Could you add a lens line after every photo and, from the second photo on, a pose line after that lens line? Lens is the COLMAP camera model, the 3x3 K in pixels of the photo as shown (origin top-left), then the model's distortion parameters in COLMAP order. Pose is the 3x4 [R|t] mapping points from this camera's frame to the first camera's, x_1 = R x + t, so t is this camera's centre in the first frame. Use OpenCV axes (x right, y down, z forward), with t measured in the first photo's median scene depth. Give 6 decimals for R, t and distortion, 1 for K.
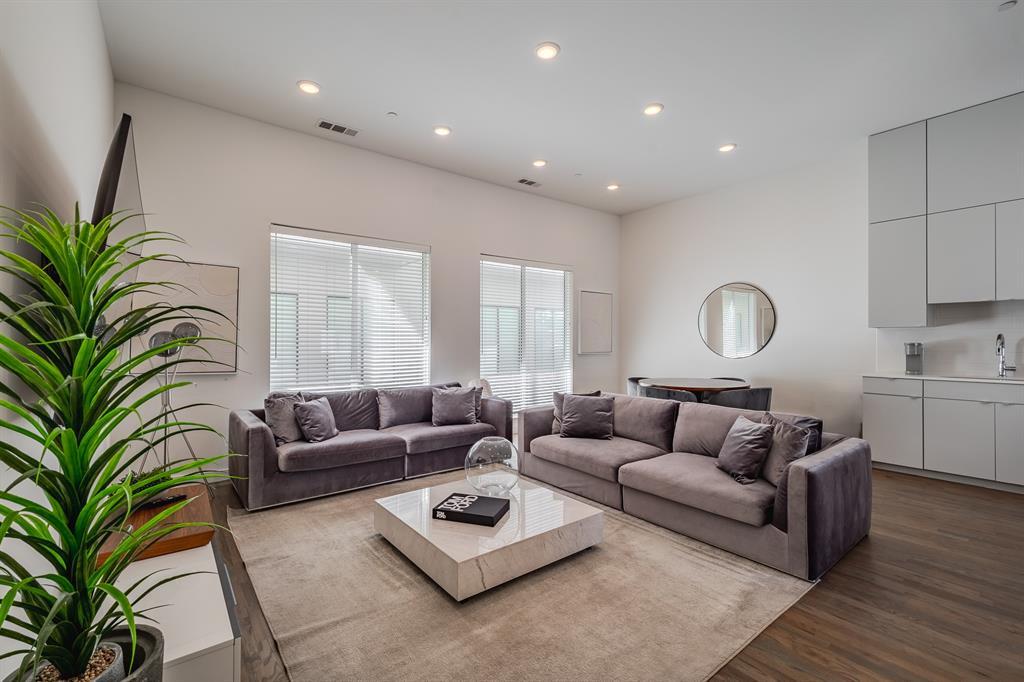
lens RADIAL K [[447.1, 0, 513.5], [0, 447.1, 342.5], [0, 0, 1]] dist [0.004133, -0.002437]
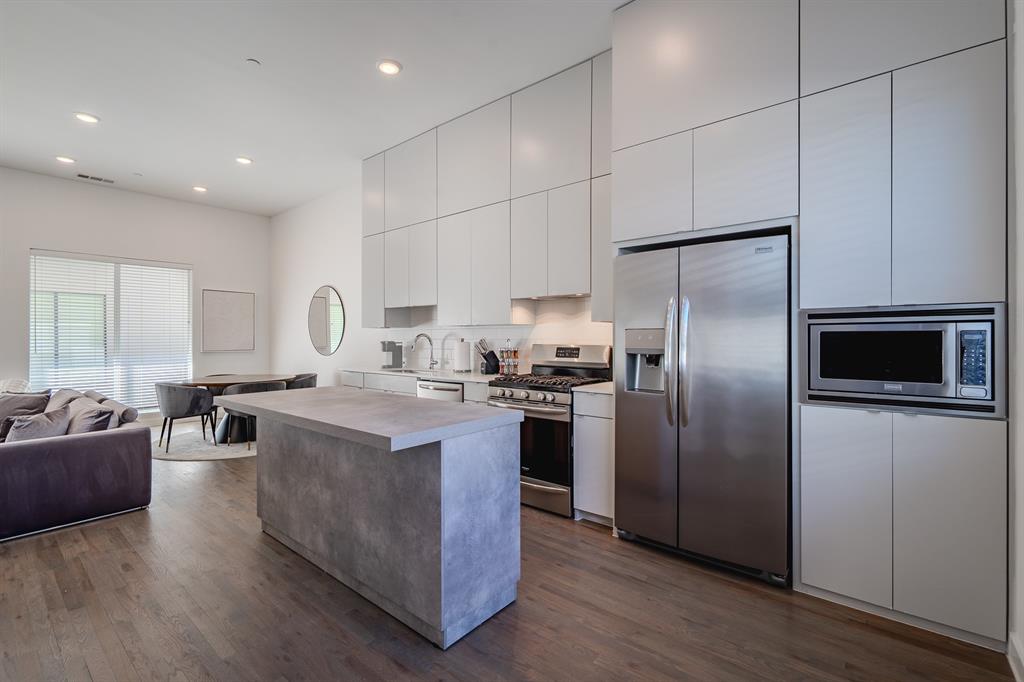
lens RADIAL K [[447.1, 0, 505.2], [0, 447.1, 339.0], [0, 0, 1]] dist [0.004133, -0.002437]
pose [[0.977485, 0.002671, 0.210986, 1.092430], [-0.002150, 0.999994, -0.002696, -0.003180], [-0.210992, 0.002182, 0.977485, -0.238164]]
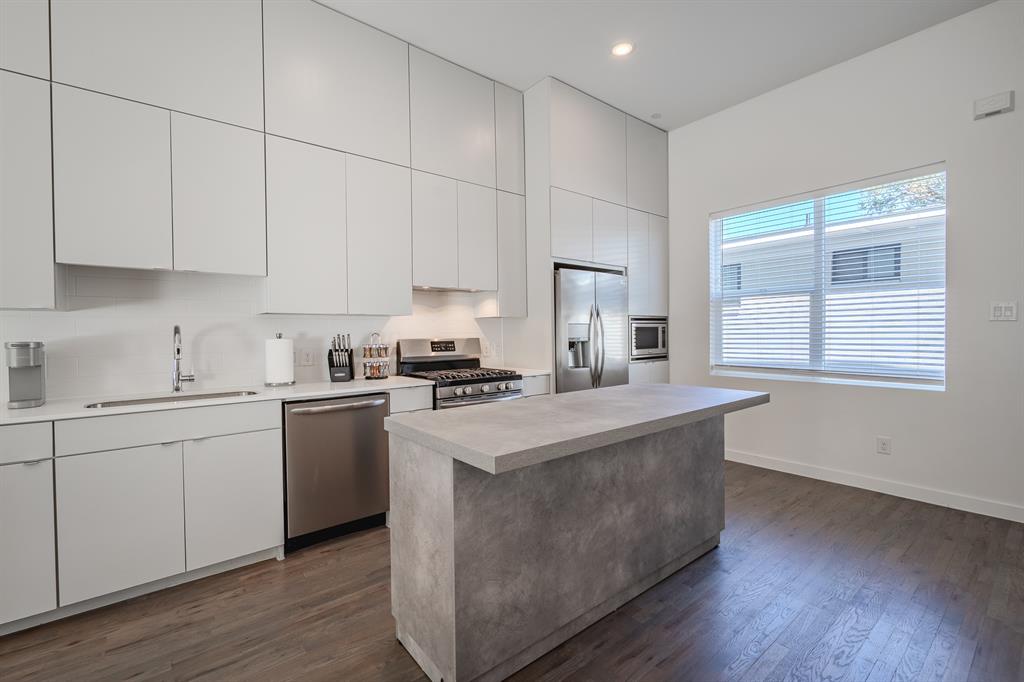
lens RADIAL K [[447.1, 0, 511.5], [0, 447.1, 341.3], [0, 0, 1]] dist [0.004133, -0.002437]
pose [[-0.013033, -0.017139, 0.999768, 0.462104], [0.012375, 0.999774, 0.017301, -0.001824], [-0.999838, 0.012598, -0.012818, 0.551407]]
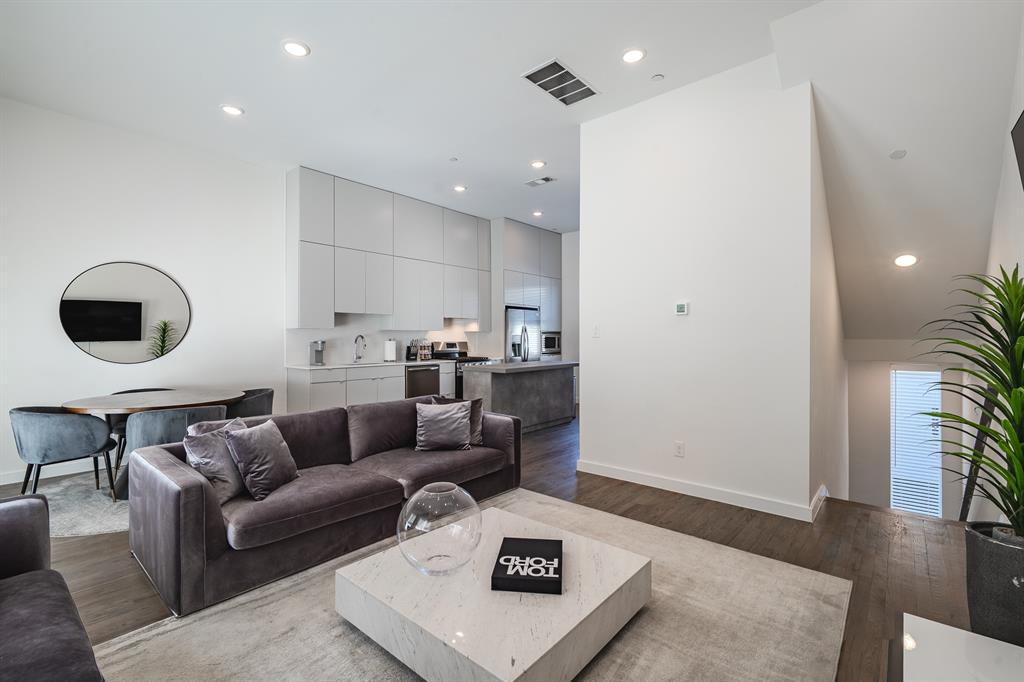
lens RADIAL K [[447.1, 0, 510.1], [0, 447.1, 341.6], [0, 0, 1]] dist [0.004133, -0.002437]
pose [[-0.185091, -0.004310, 0.982712, -0.561975], [0.003057, 0.999983, 0.004961, -0.003190], [-0.982717, 0.003922, -0.185075, 0.798957]]
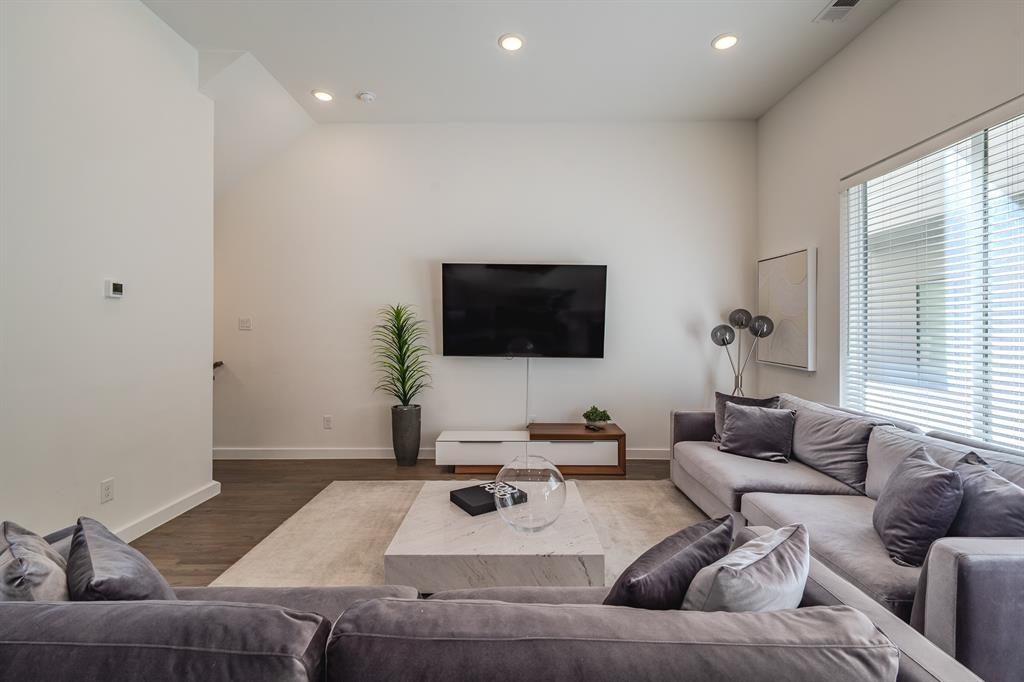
lens RADIAL K [[447.1, 0, 519.1], [0, 447.1, 333.9], [0, 0, 1]] dist [0.004133, -0.002437]
pose [[-0.614864, 0.003682, -0.788624, 0.447201], [-0.004868, 0.999952, 0.008464, -0.006139], [0.788618, 0.009043, -0.614817, 1.150311]]
